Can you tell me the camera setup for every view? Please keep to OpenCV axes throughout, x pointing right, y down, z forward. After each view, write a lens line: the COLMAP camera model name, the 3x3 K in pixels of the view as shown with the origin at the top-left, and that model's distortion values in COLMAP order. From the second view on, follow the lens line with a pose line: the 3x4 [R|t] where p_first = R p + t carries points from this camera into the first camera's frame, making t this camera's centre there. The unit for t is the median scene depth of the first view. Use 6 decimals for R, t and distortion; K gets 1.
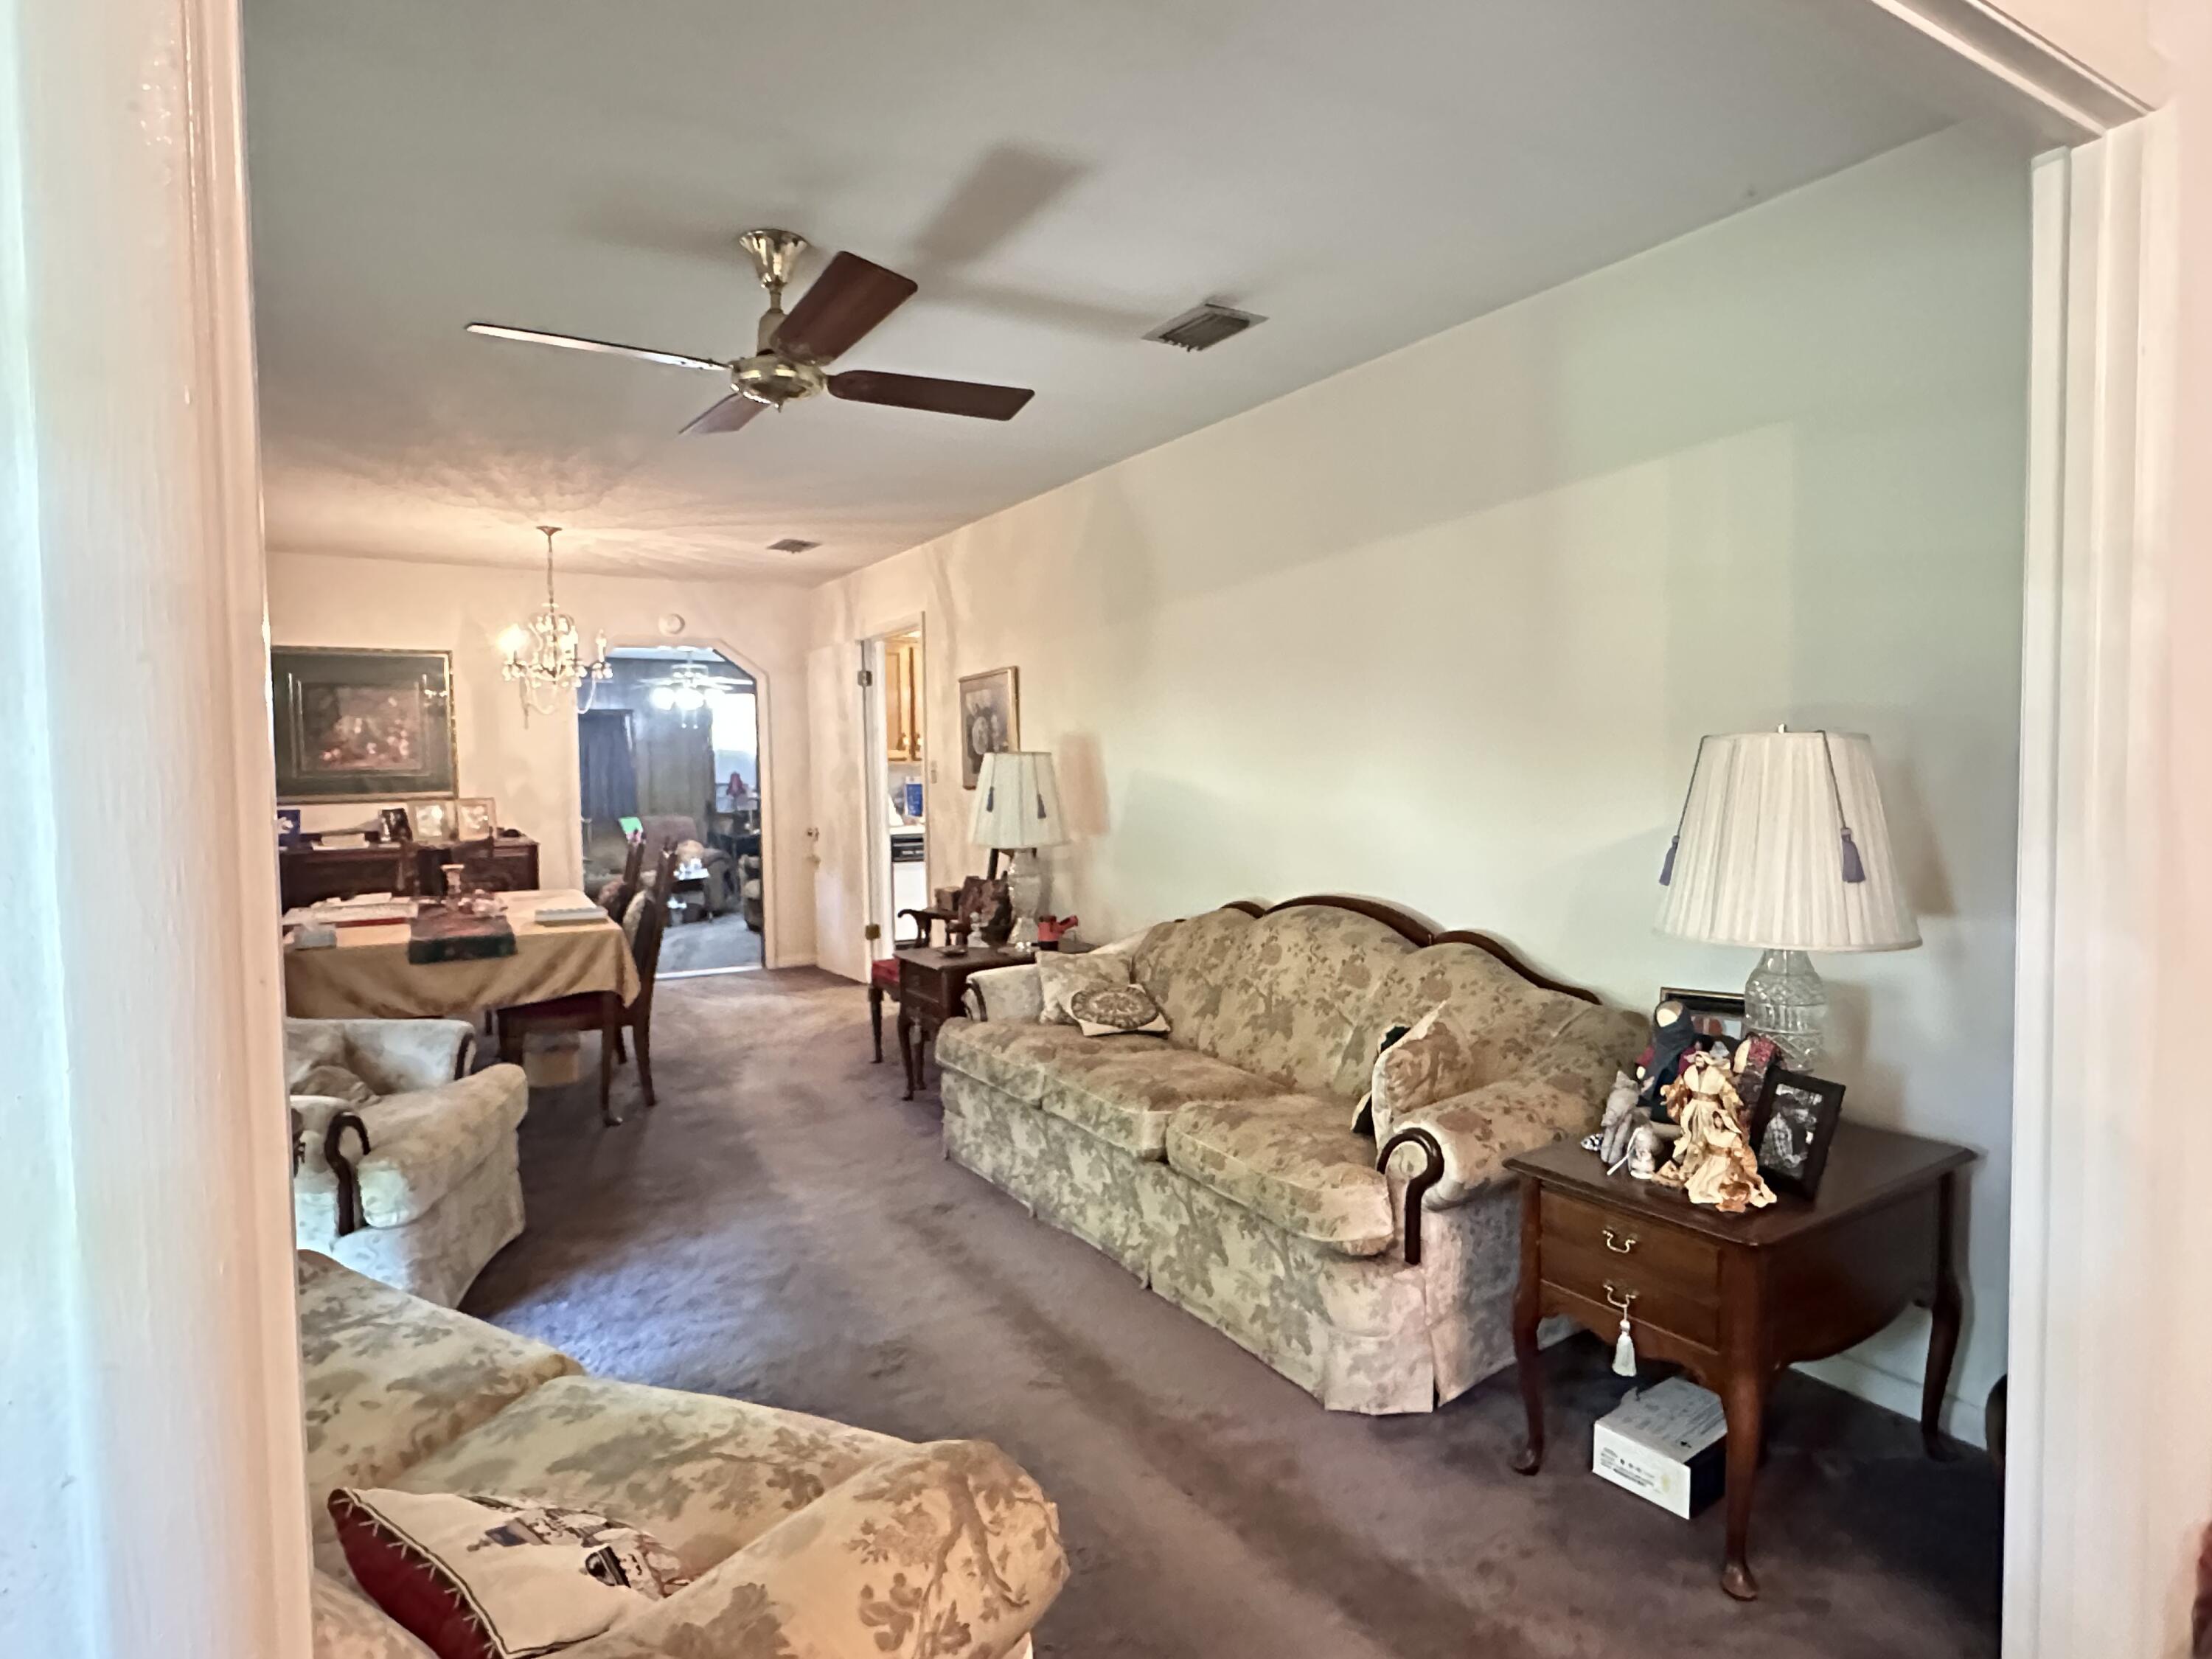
lens RADIAL K [[1238.7, 0, 1111.6], [0, 1238.7, 830.5], [0, 0, 1]] dist [-0.001280, -0.000412]
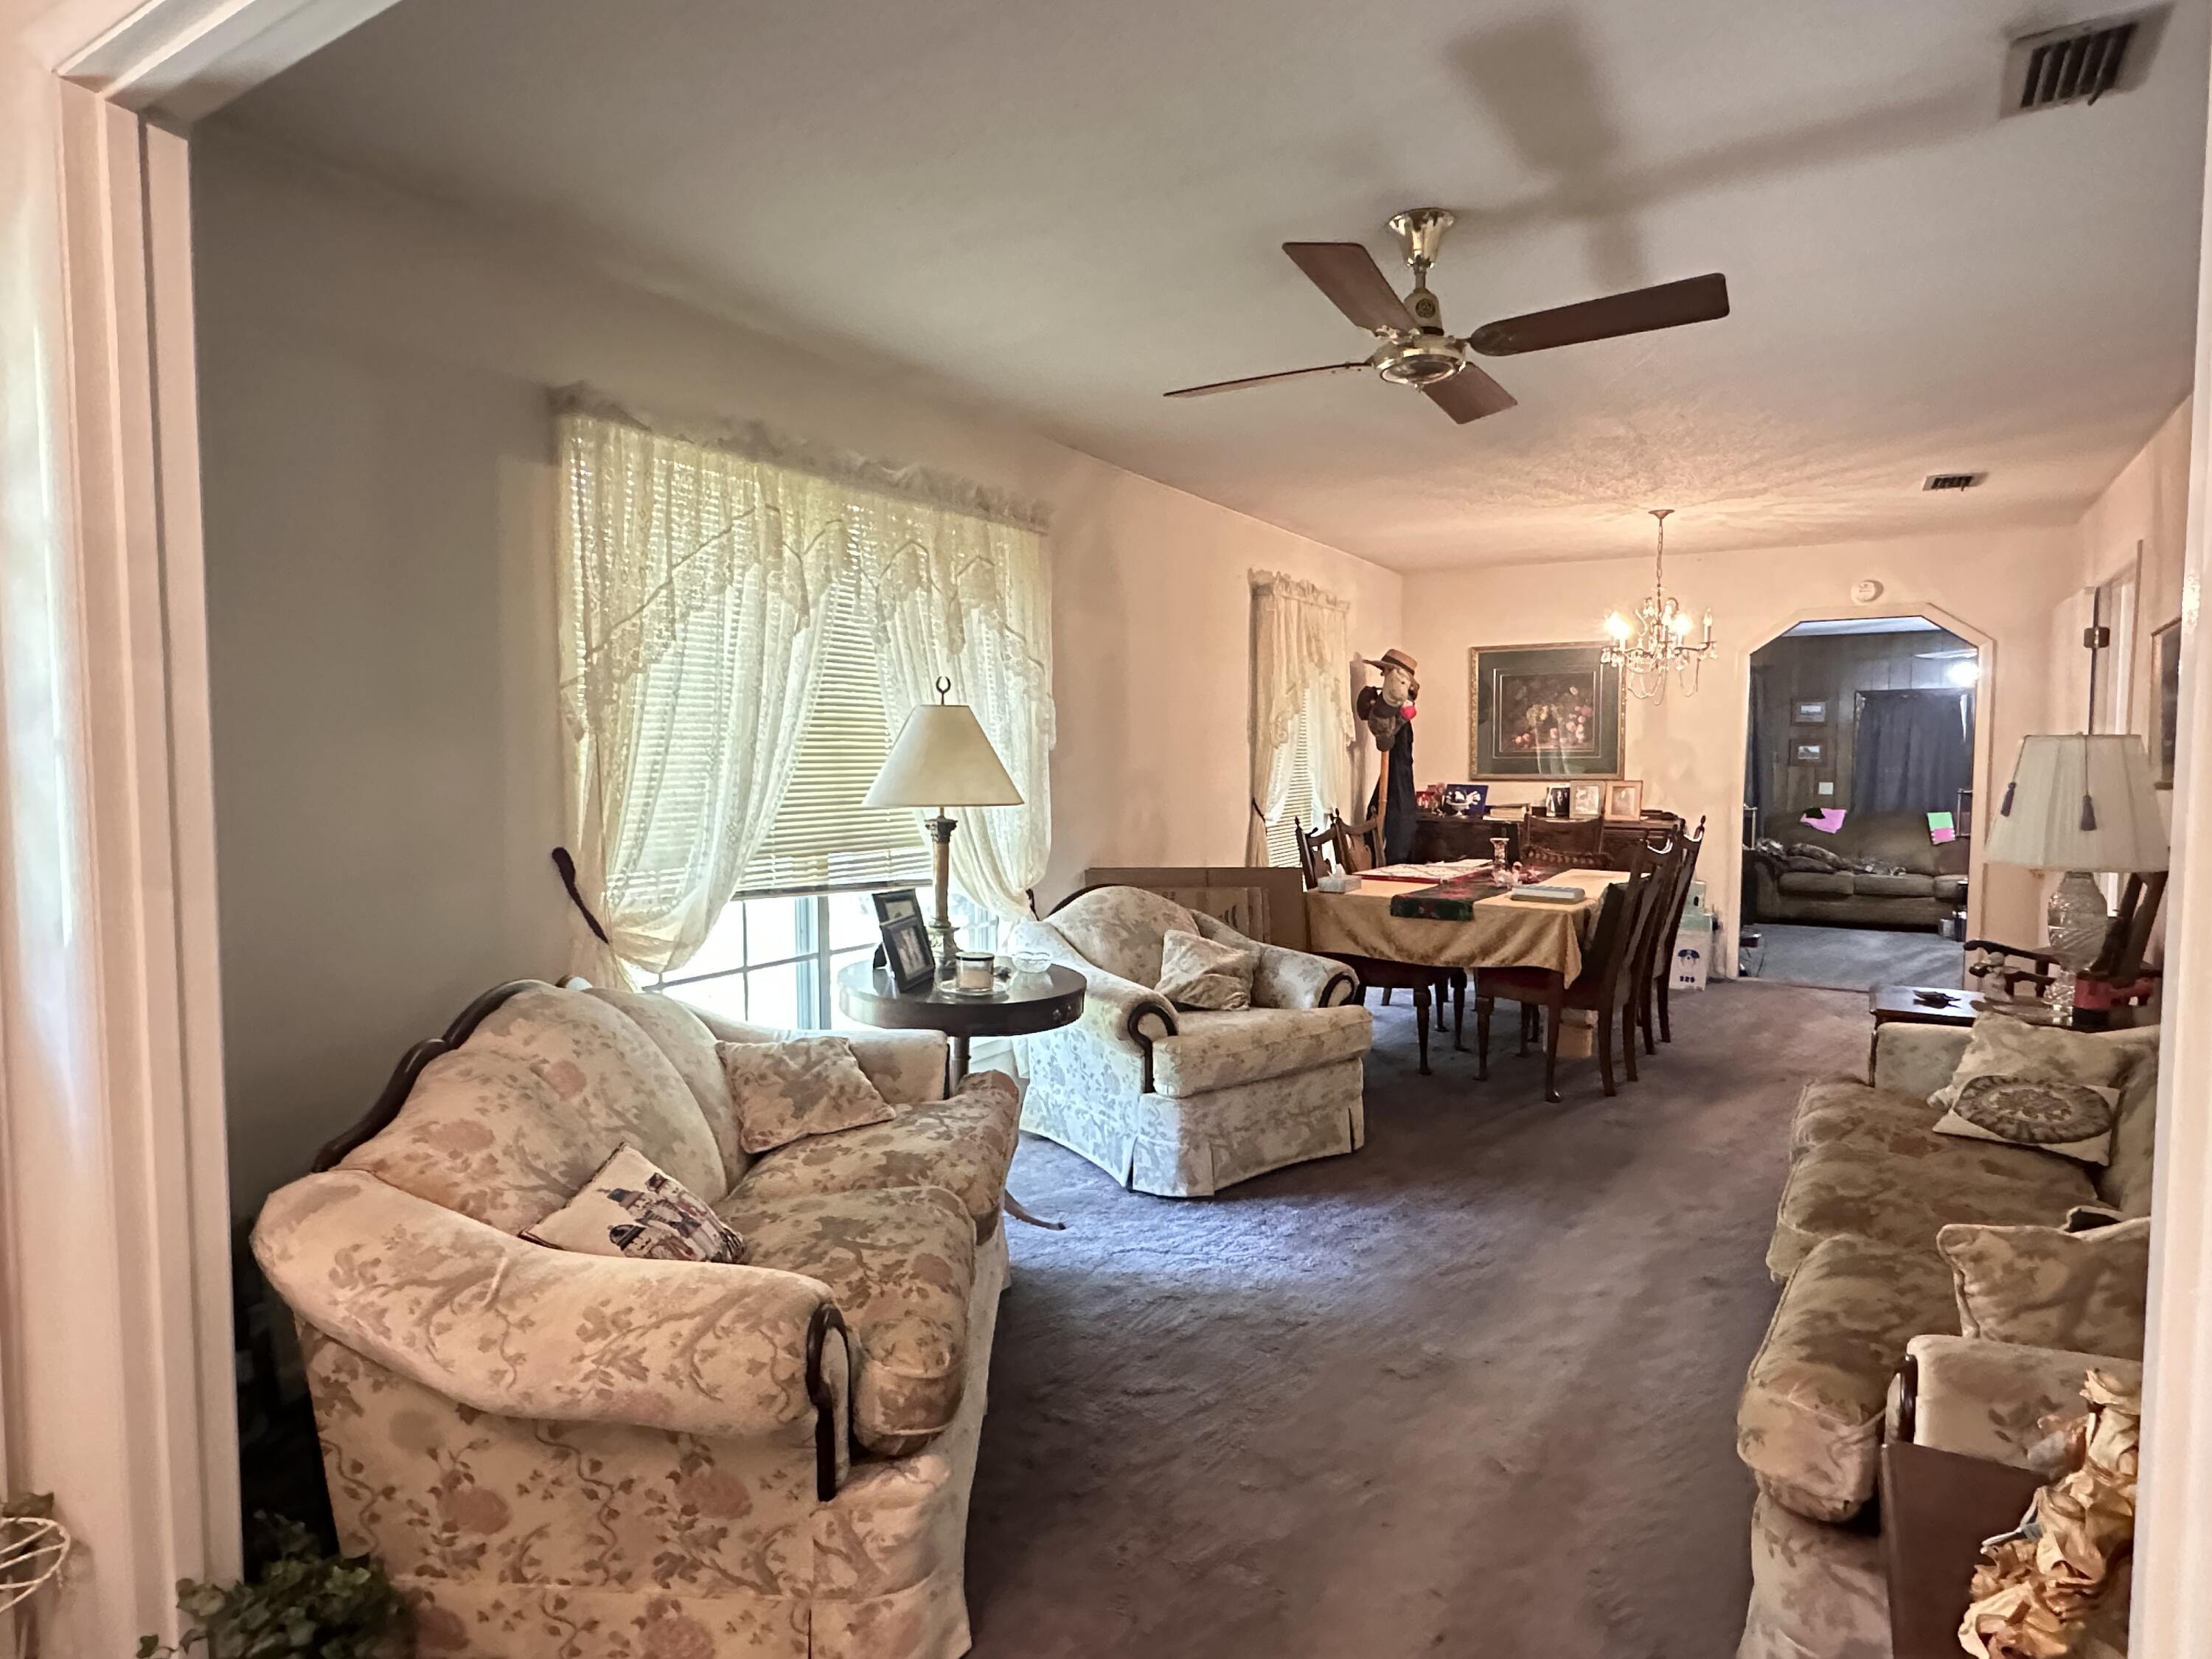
lens RADIAL K [[1238.7, 0, 1112.3], [0, 1238.7, 830.1], [0, 0, 1]] dist [-0.001280, -0.000412]
pose [[0.448597, 0.066315, -0.891271, 0.341956], [-0.057099, 0.997333, 0.045468, -0.010962], [0.891908, 0.030494, 0.451187, 0.218706]]
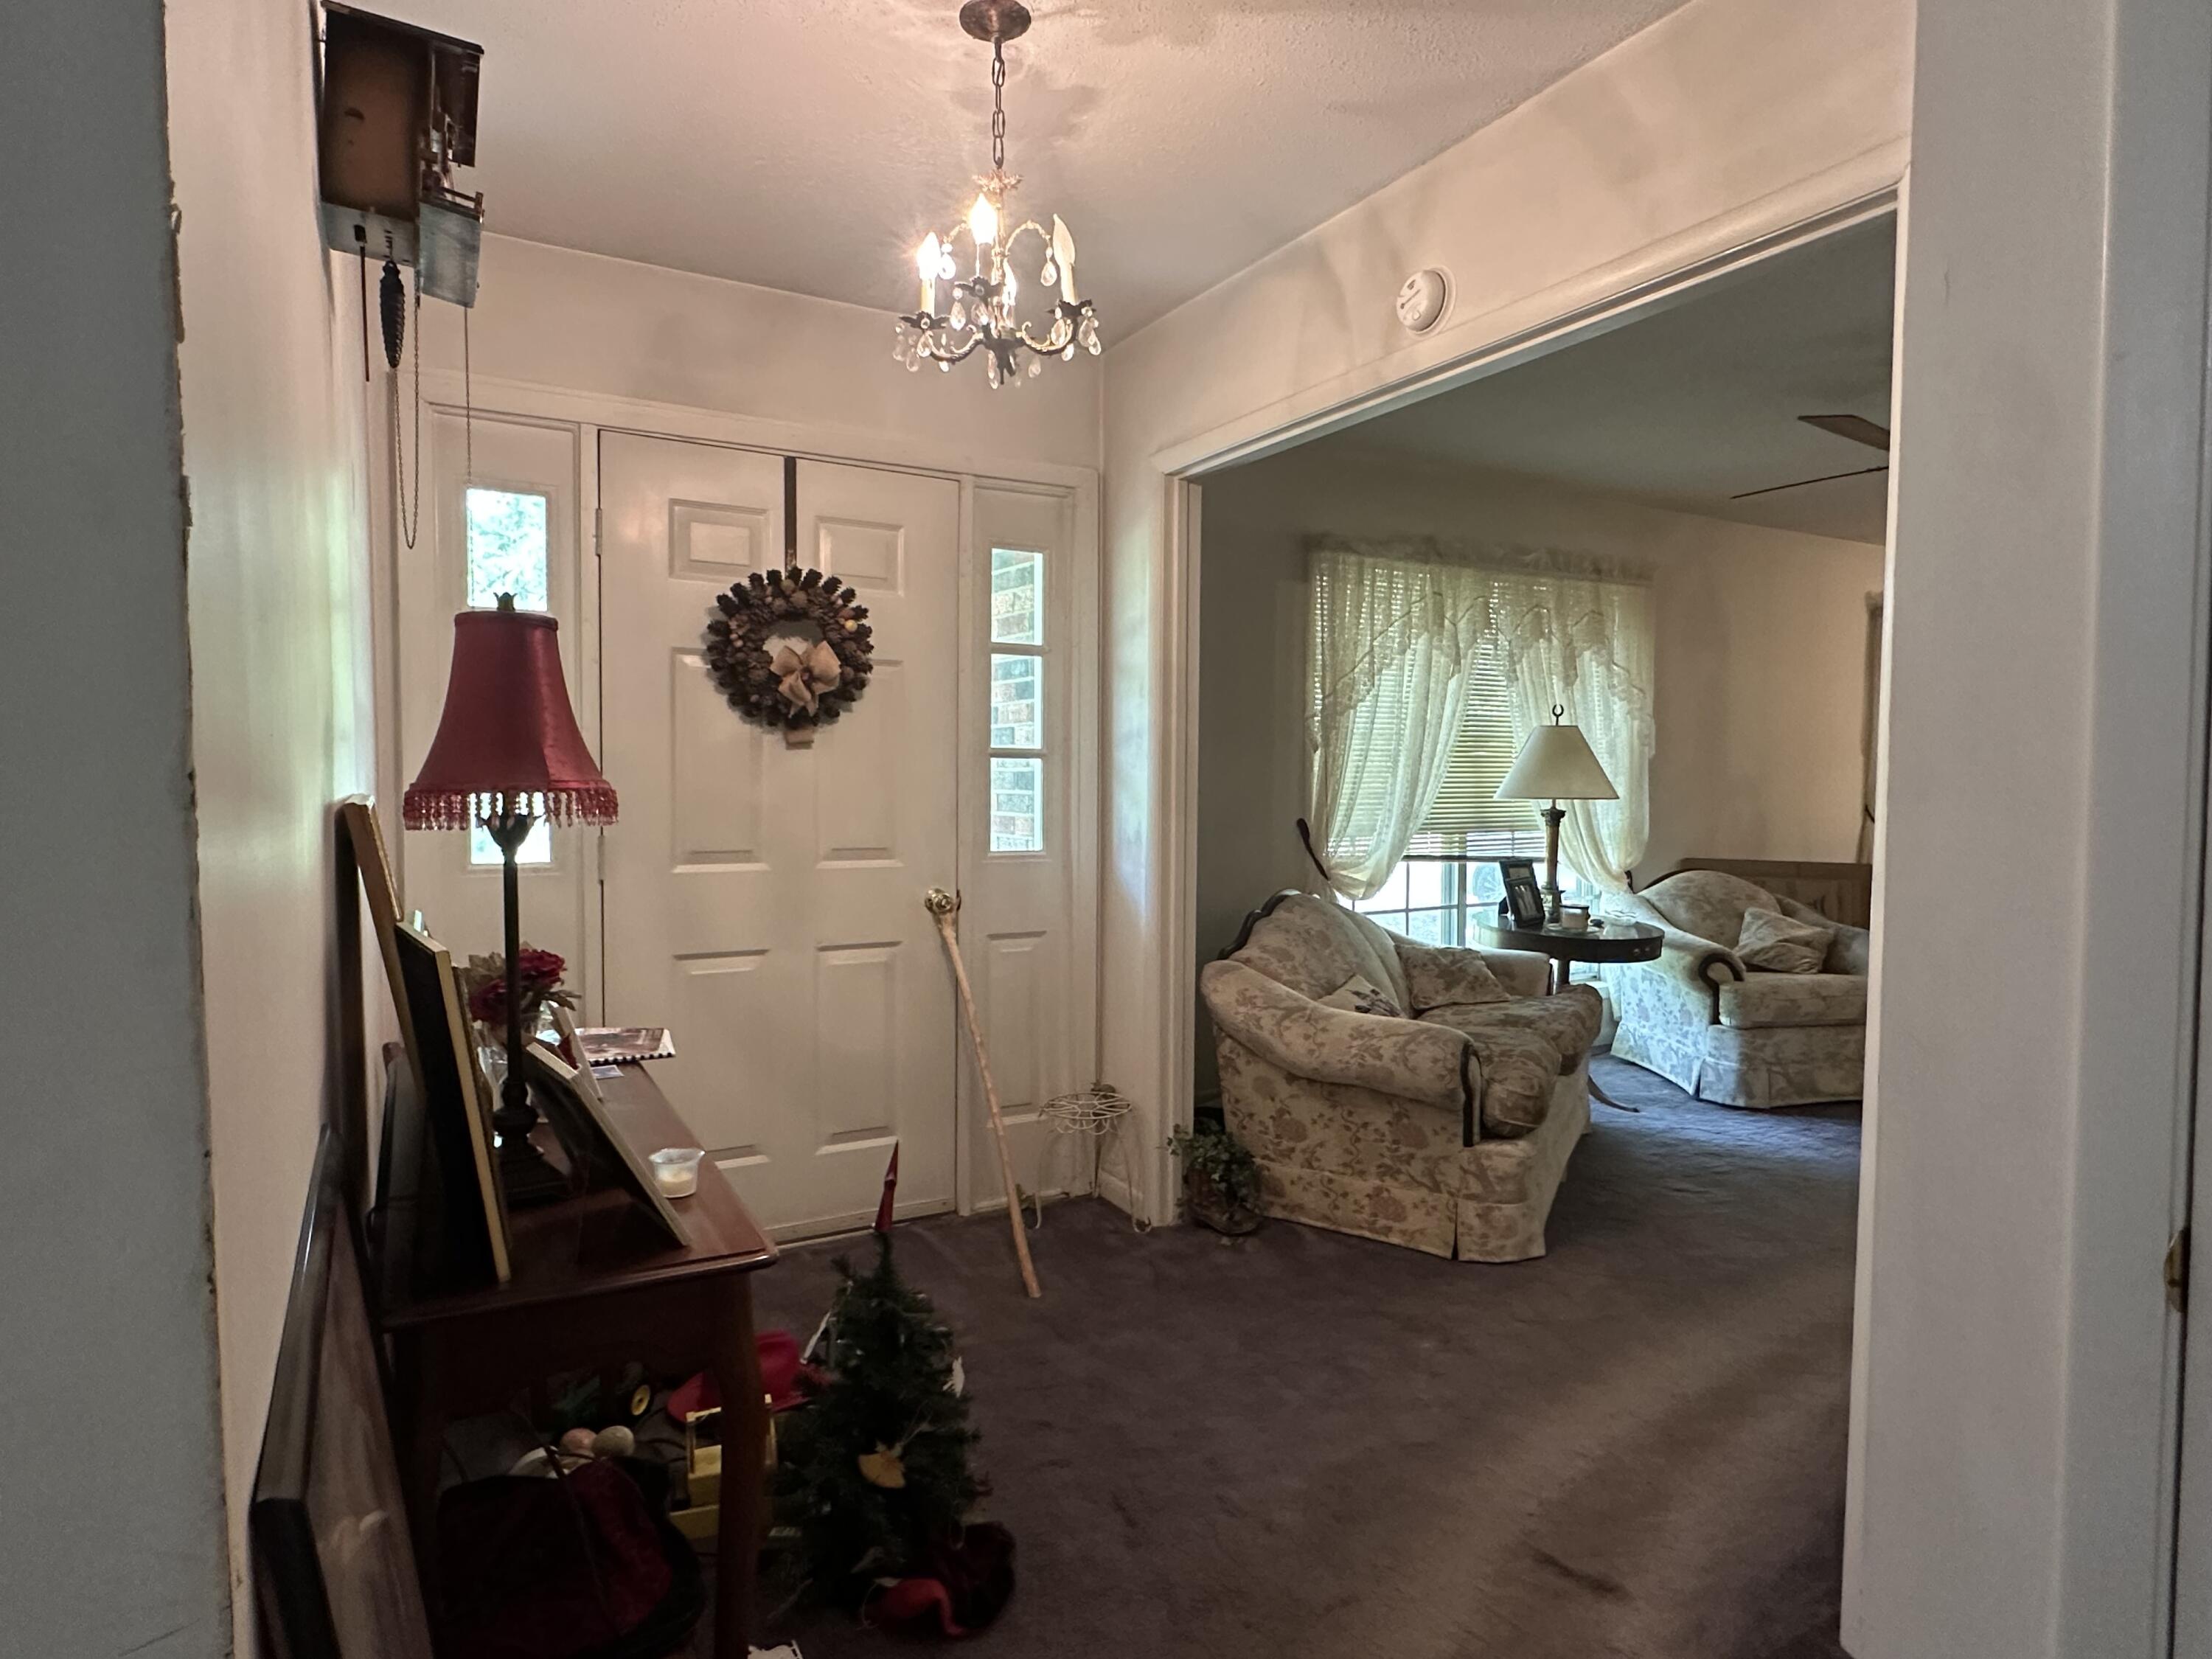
lens RADIAL K [[1238.7, 0, 1105.6], [0, 1238.7, 838.5], [0, 0, 1]] dist [-0.001280, -0.000412]
pose [[-0.032880, 0.067953, -0.997147, 0.707573], [-0.059616, 0.995776, 0.069825, -0.001523], [0.997680, 0.061742, -0.028690, 0.112965]]
